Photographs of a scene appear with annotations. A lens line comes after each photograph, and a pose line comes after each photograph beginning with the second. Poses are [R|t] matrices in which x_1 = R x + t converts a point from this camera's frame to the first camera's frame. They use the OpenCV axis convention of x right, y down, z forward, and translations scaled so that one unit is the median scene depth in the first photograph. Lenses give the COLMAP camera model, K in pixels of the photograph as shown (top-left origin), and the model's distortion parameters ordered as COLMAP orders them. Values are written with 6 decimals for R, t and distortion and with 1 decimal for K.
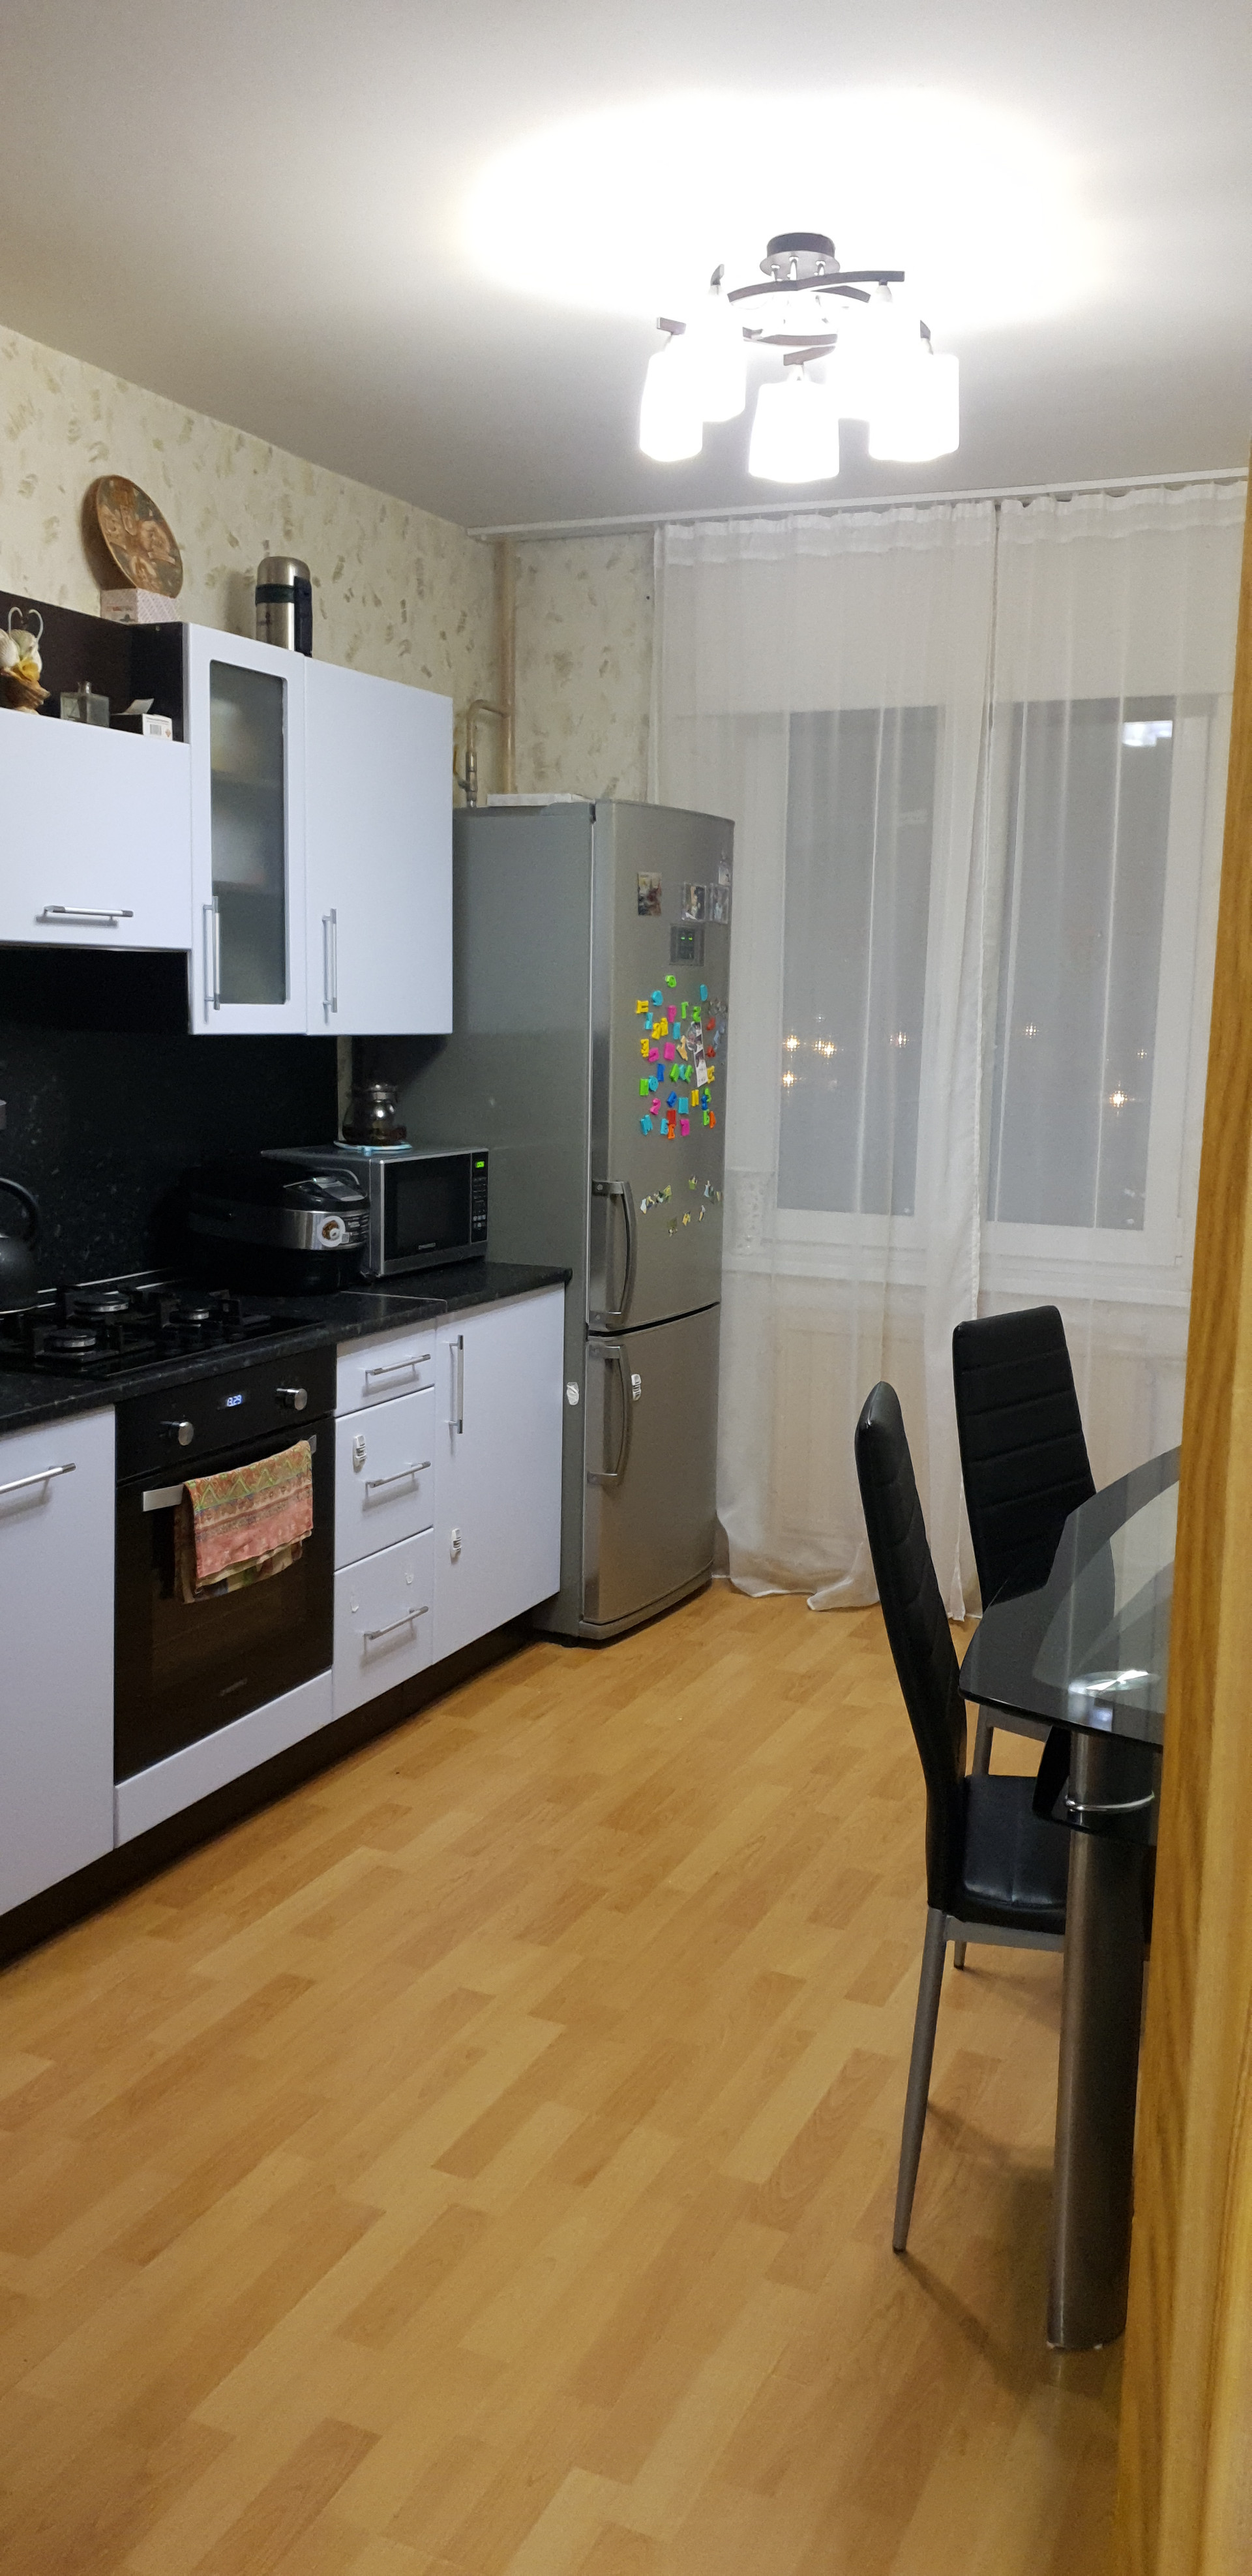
lens RADIAL K [[2039.1, 0, 669.5], [0, 2039.1, 1319.7], [0, 0, 1]] dist [0.127828, -0.282382]
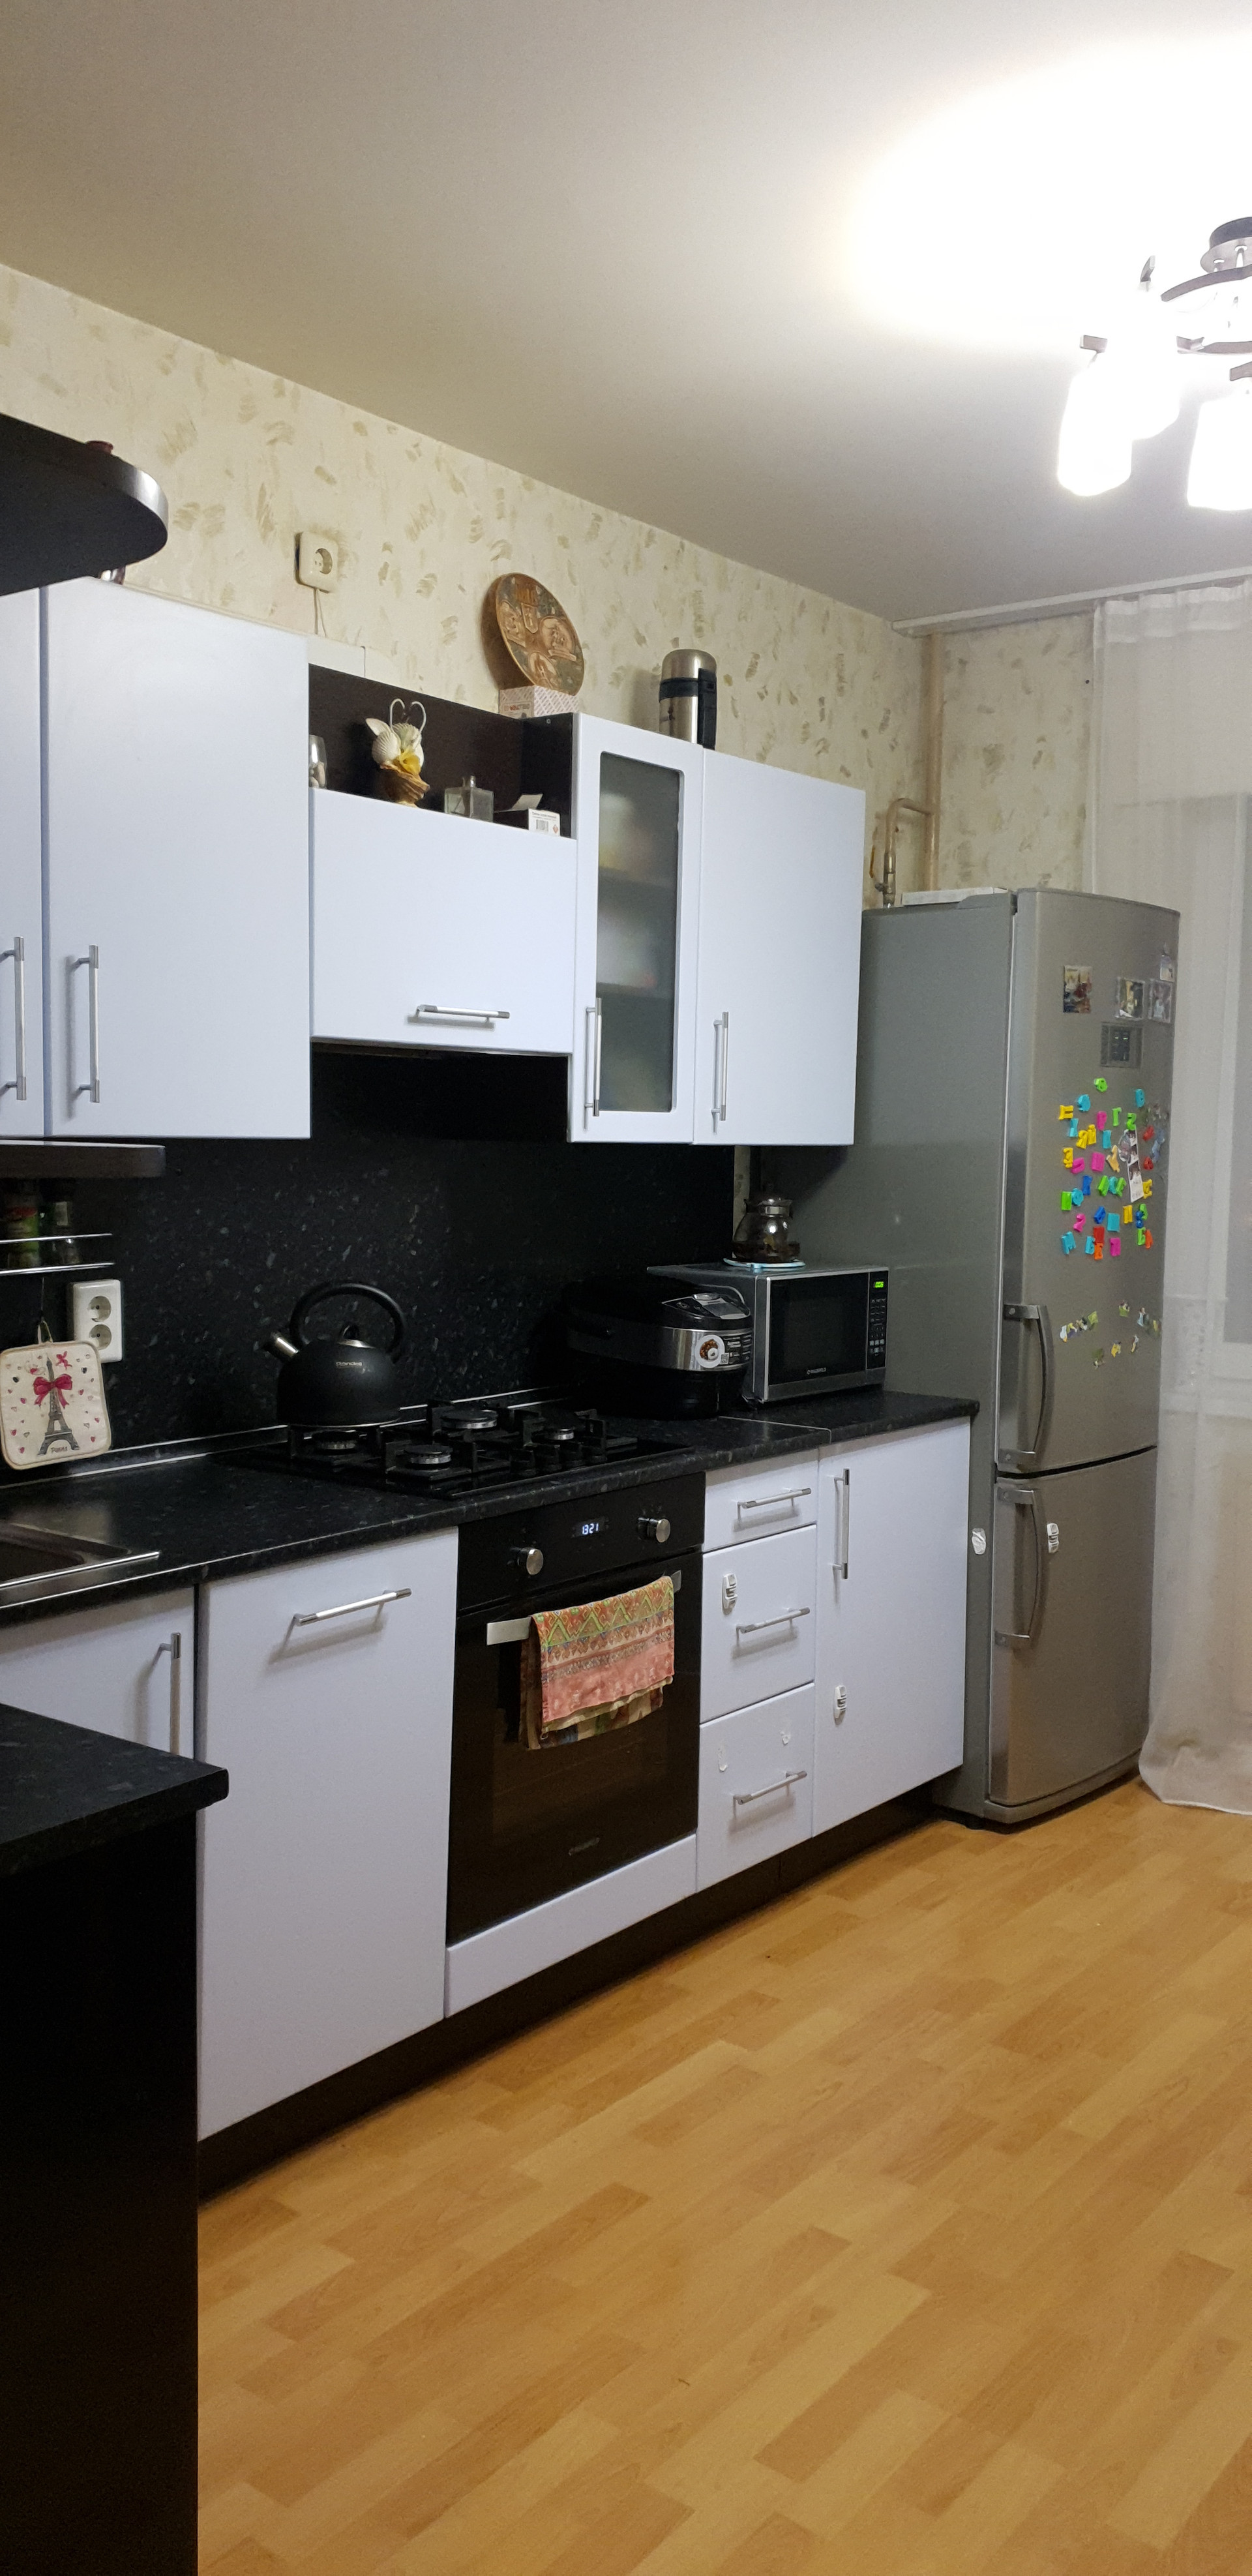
lens RADIAL K [[2068.3, 0, 629.6], [0, 2068.3, 1302.4], [0, 0, 1]] dist [0.135584, -0.305559]
pose [[0.971492, 0.014745, -0.236613, 0.020332], [-0.033509, 0.996584, -0.075481, 0.006555], [0.234692, 0.081258, 0.968668, 0.078769]]
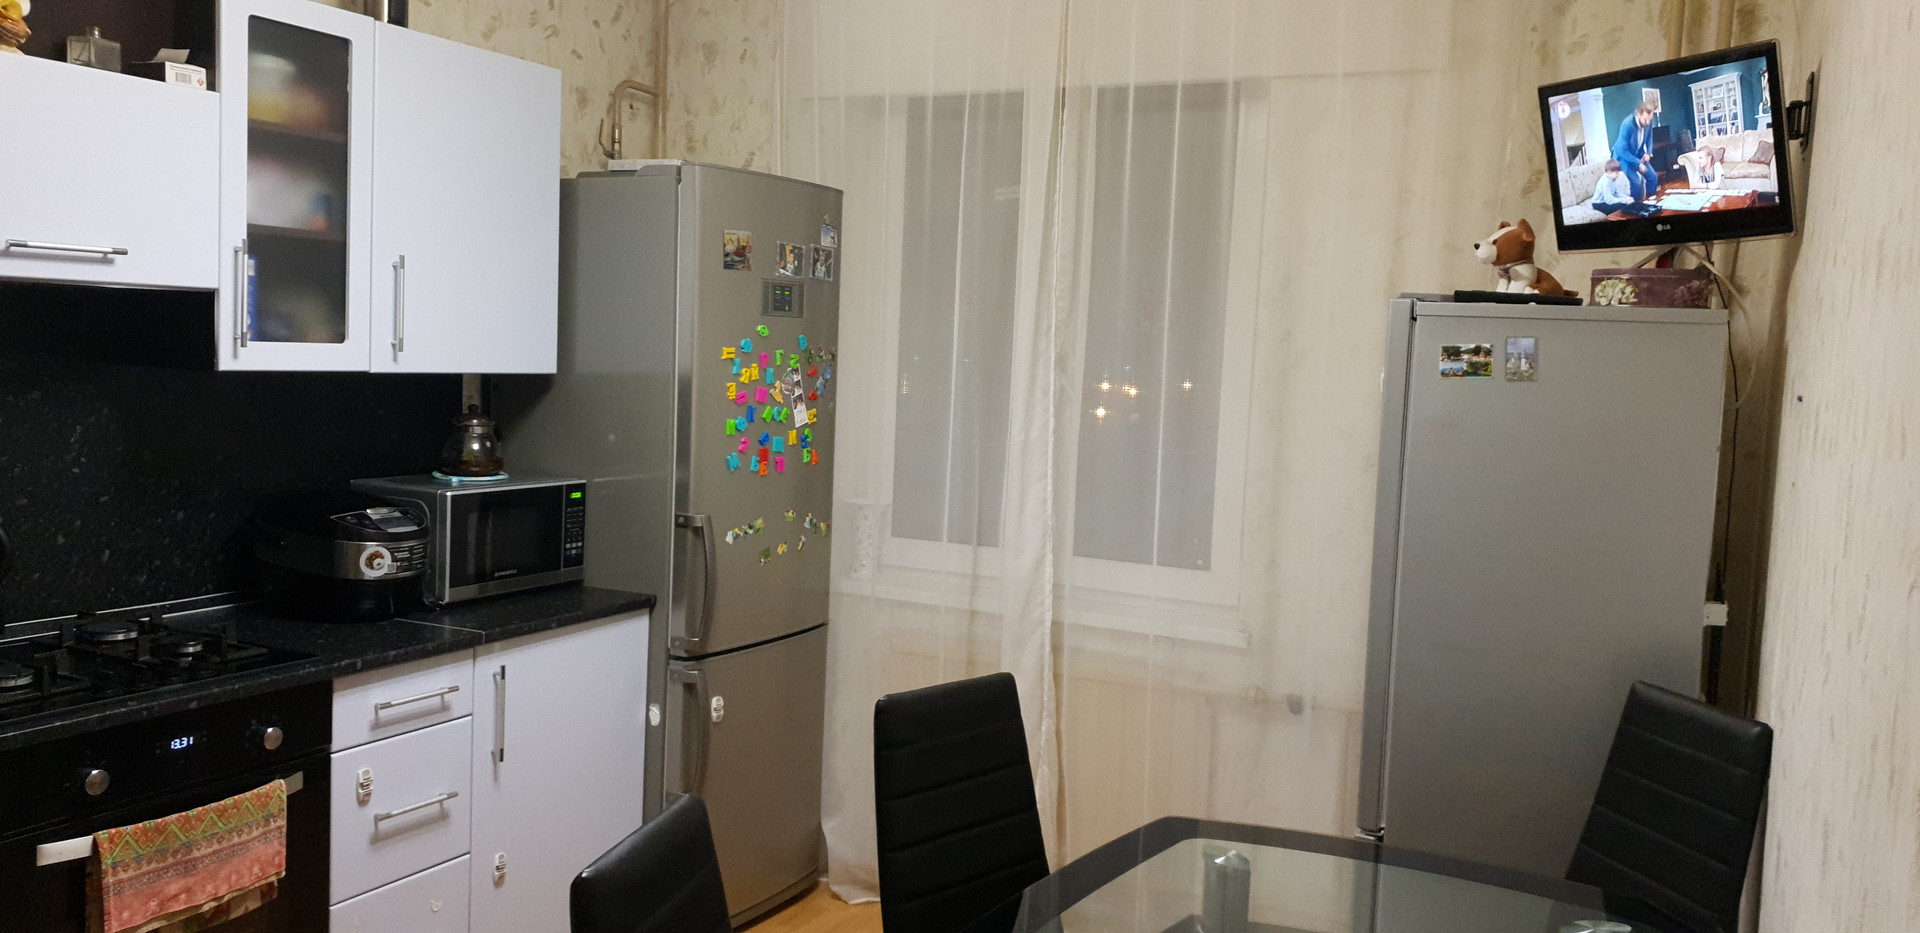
lens RADIAL K [[1519.9, 0, 960.0], [0, 1519.9, 466.5], [0, 0, 1]] dist [0.127828, -0.282382]
pose [[0.998908, 0.025061, -0.039425, 0.155447], [-0.028121, 0.996471, -0.079084, -0.037391], [0.037303, 0.080106, 0.996088, 0.233337]]
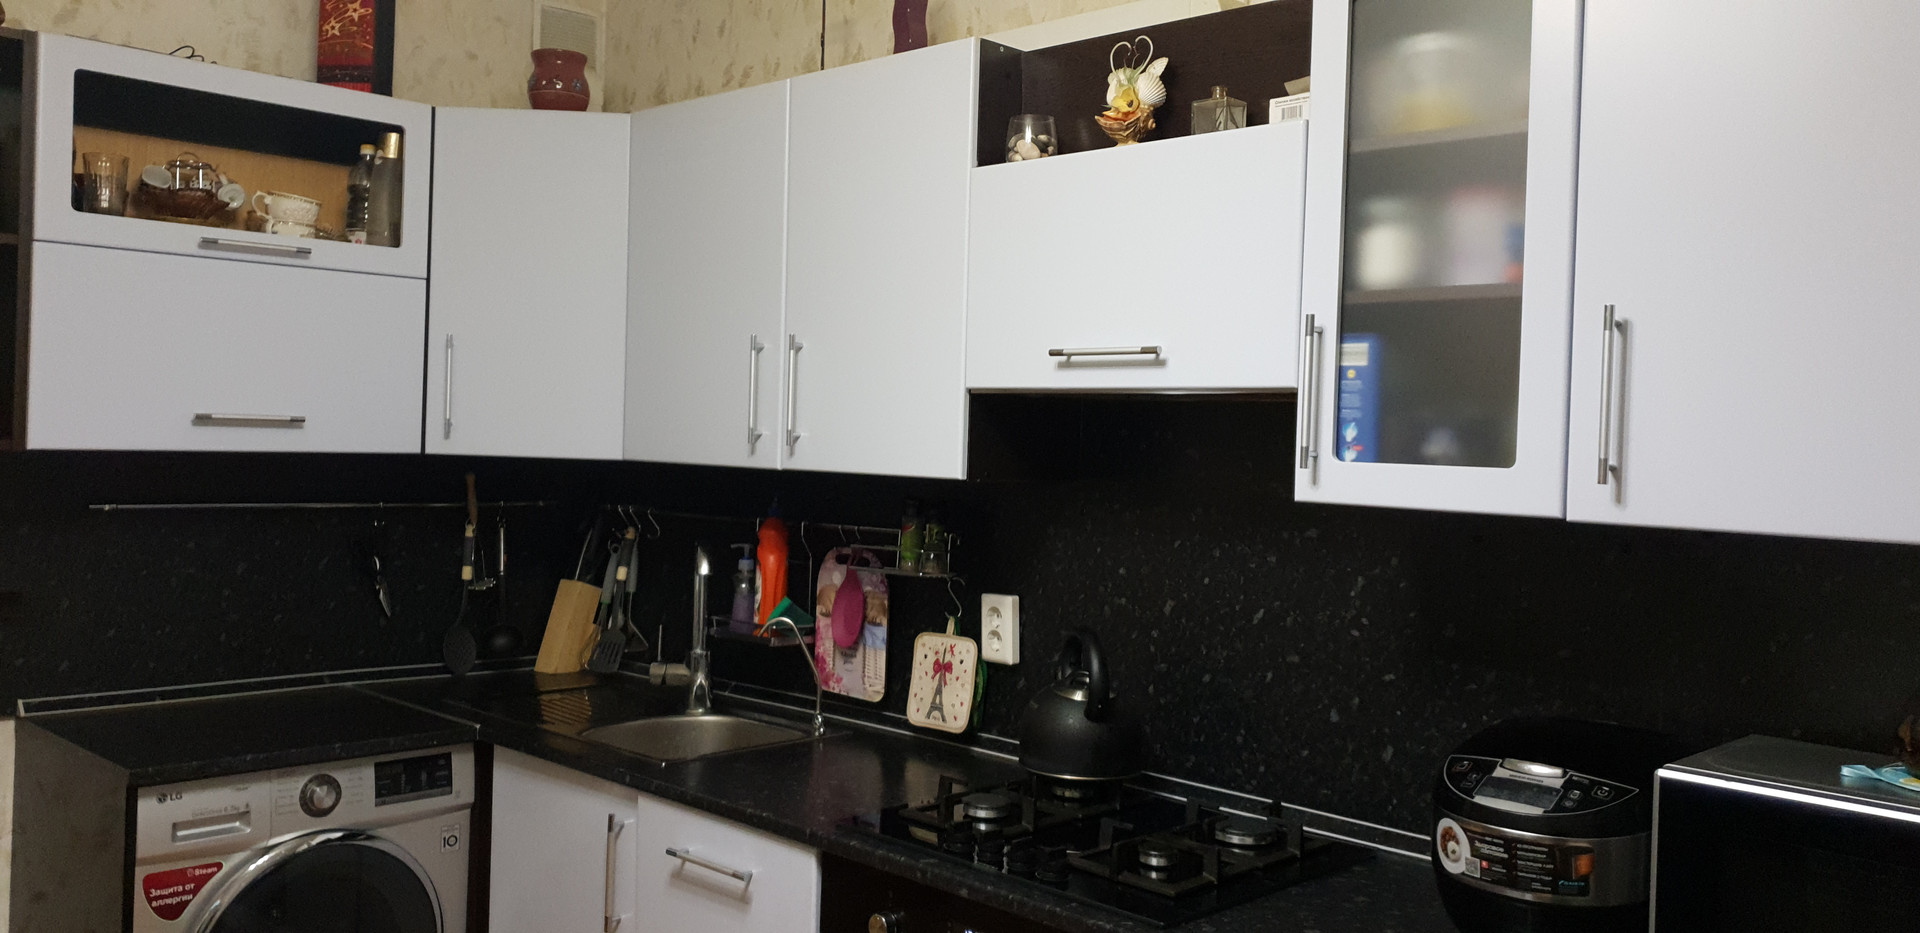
lens RADIAL K [[1519.9, 0, 960.0], [0, 1519.9, 466.5], [0, 0, 1]] dist [0.127828, -0.282382]
pose [[-0.355463, -0.014566, -0.934577, 0.296740], [-0.193692, 0.979322, 0.058406, -0.146388], [0.914401, 0.201781, -0.350934, 0.990814]]
